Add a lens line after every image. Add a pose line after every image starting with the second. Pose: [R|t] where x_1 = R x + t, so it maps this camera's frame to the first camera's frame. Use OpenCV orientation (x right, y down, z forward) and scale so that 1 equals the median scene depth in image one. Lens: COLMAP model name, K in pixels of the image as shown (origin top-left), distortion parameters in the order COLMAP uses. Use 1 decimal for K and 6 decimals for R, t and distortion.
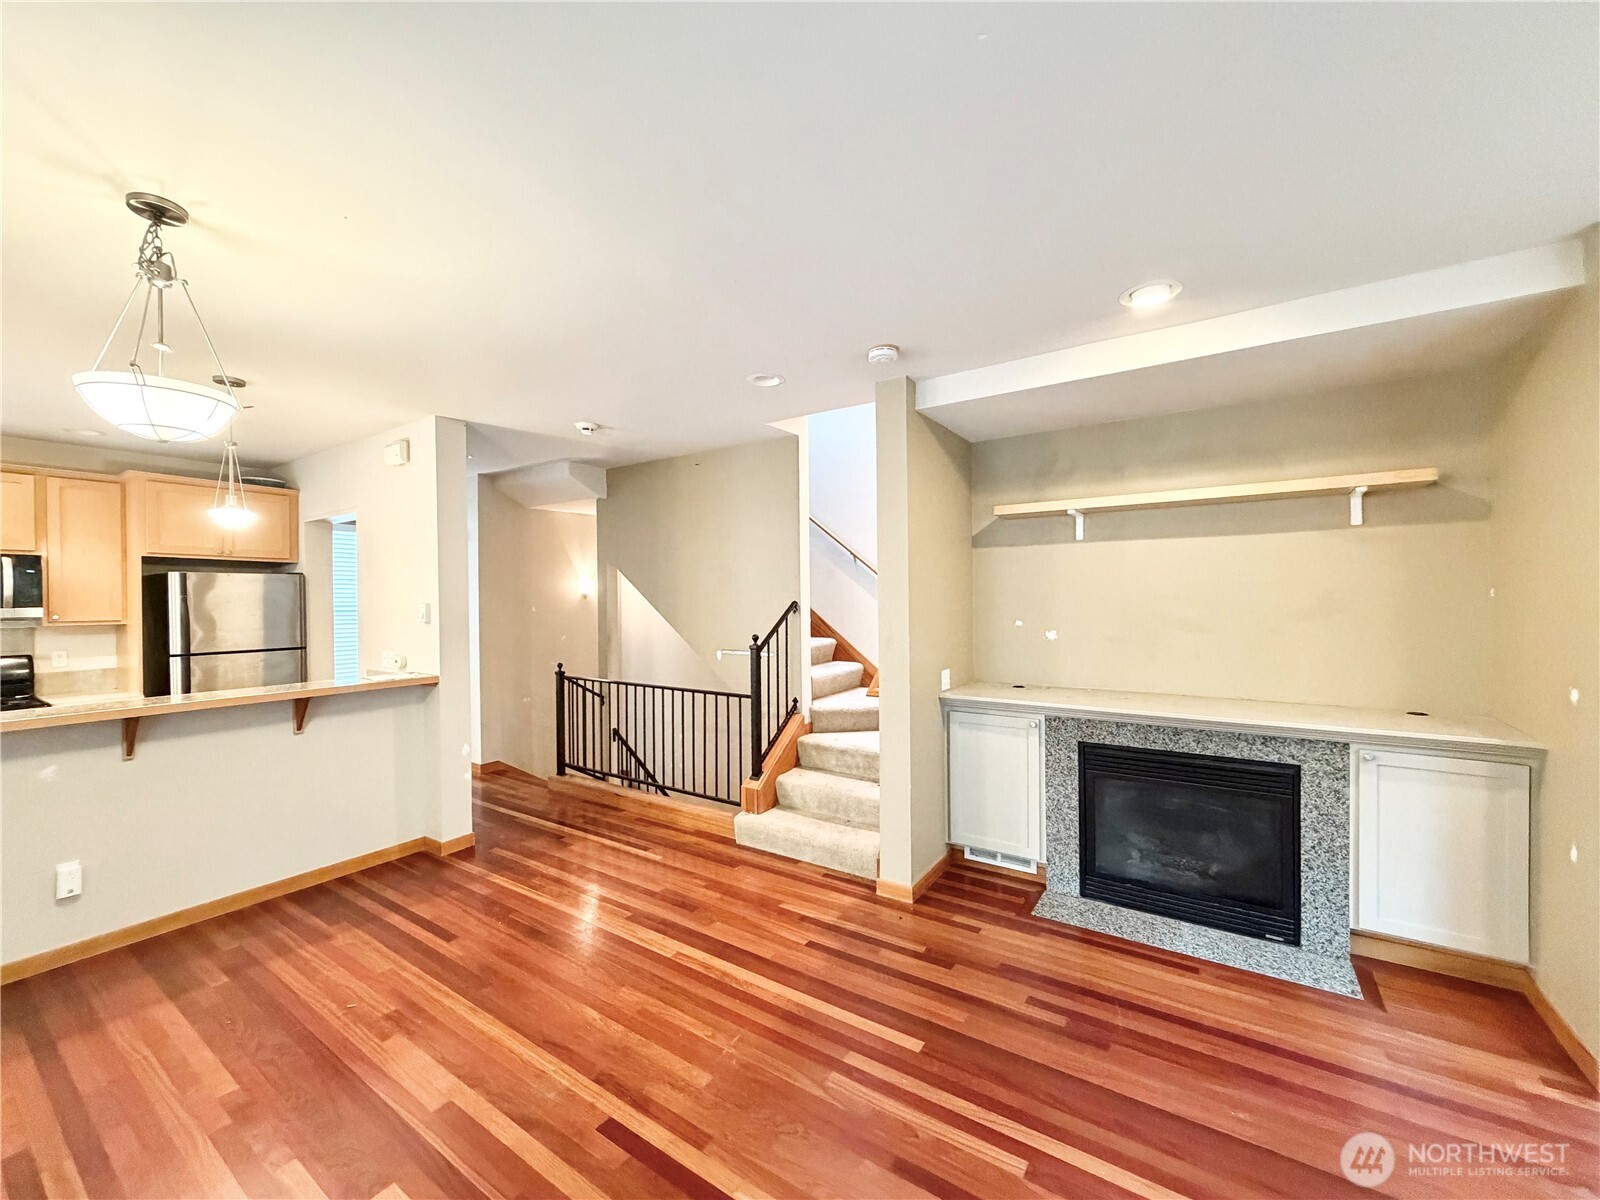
lens RADIAL K [[639.7, 0, 799.1], [0, 639.7, 601.7], [0, 0, 1]] dist [0.000974, -0.000139]
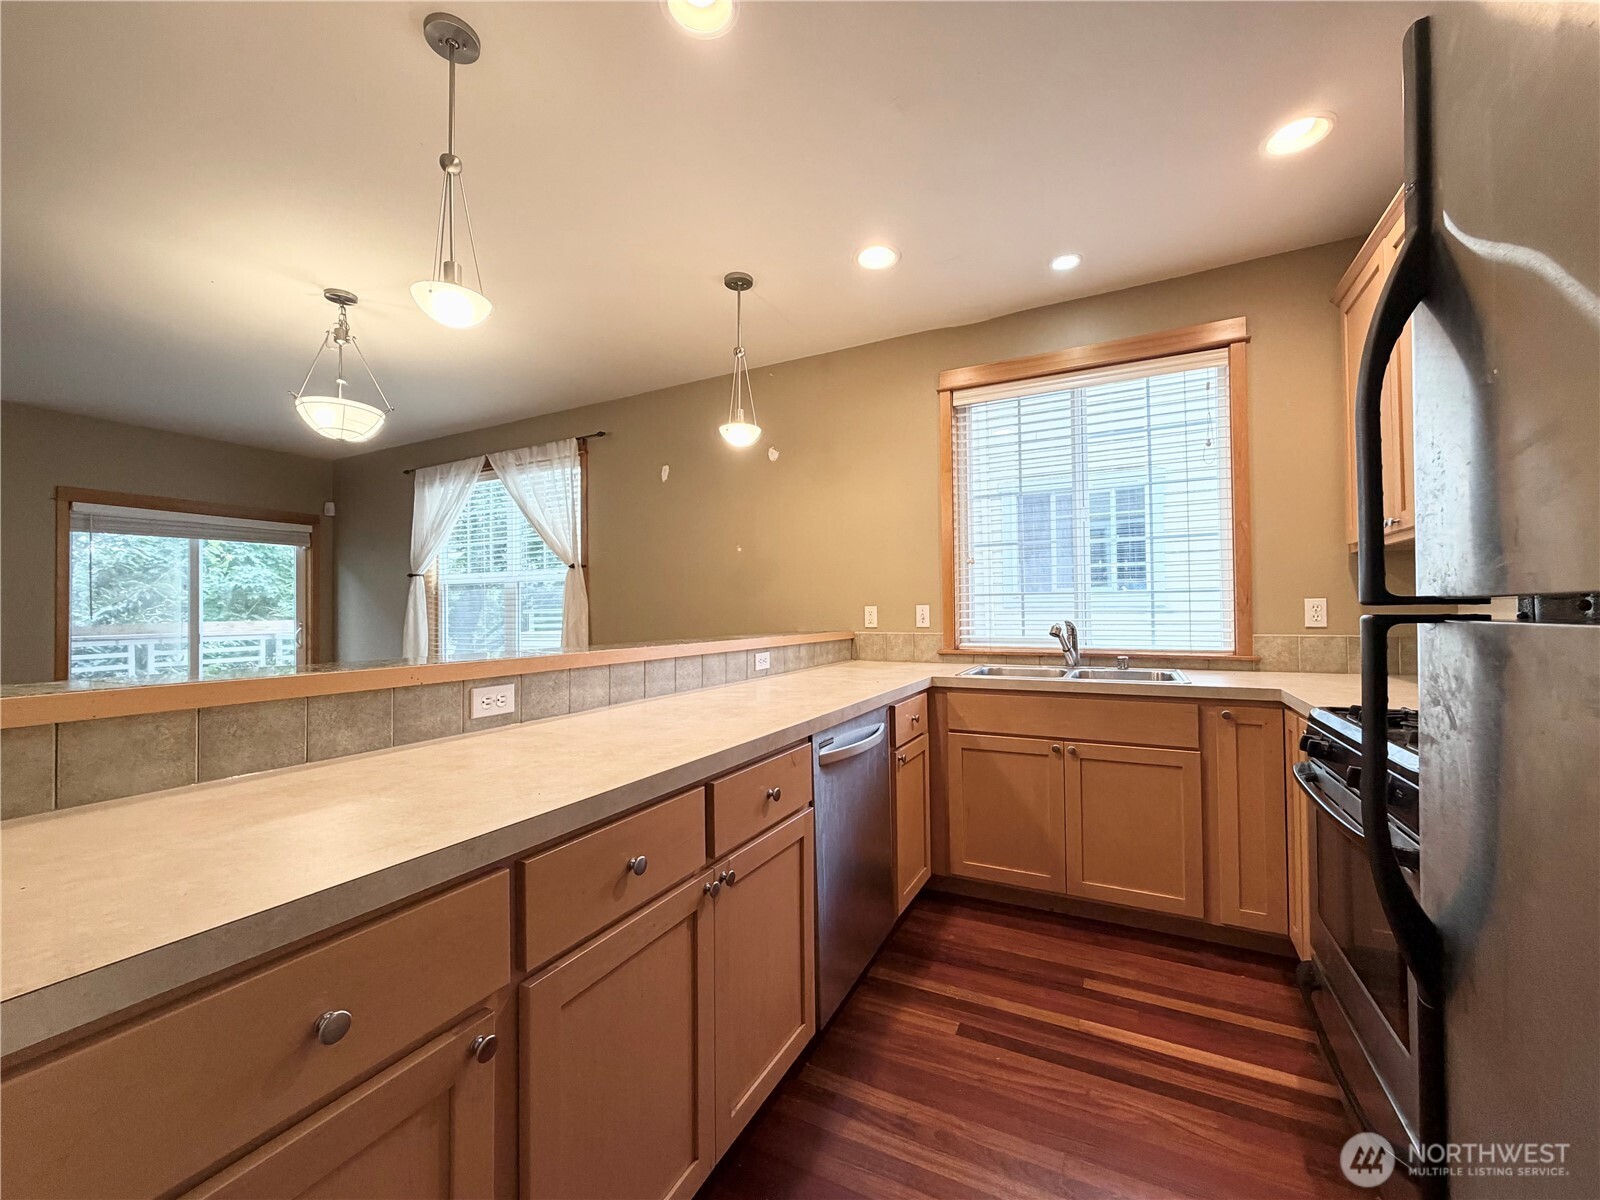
lens RADIAL K [[639.7, 0, 799.1], [0, 639.7, 601.7], [0, 0, 1]] dist [0.000974, -0.000139]
pose [[-0.993230, 0.019148, -0.114574, -0.975064], [0.020207, 0.999763, -0.008089, 0.095583], [0.114392, -0.010350, -0.993382, 1.363293]]
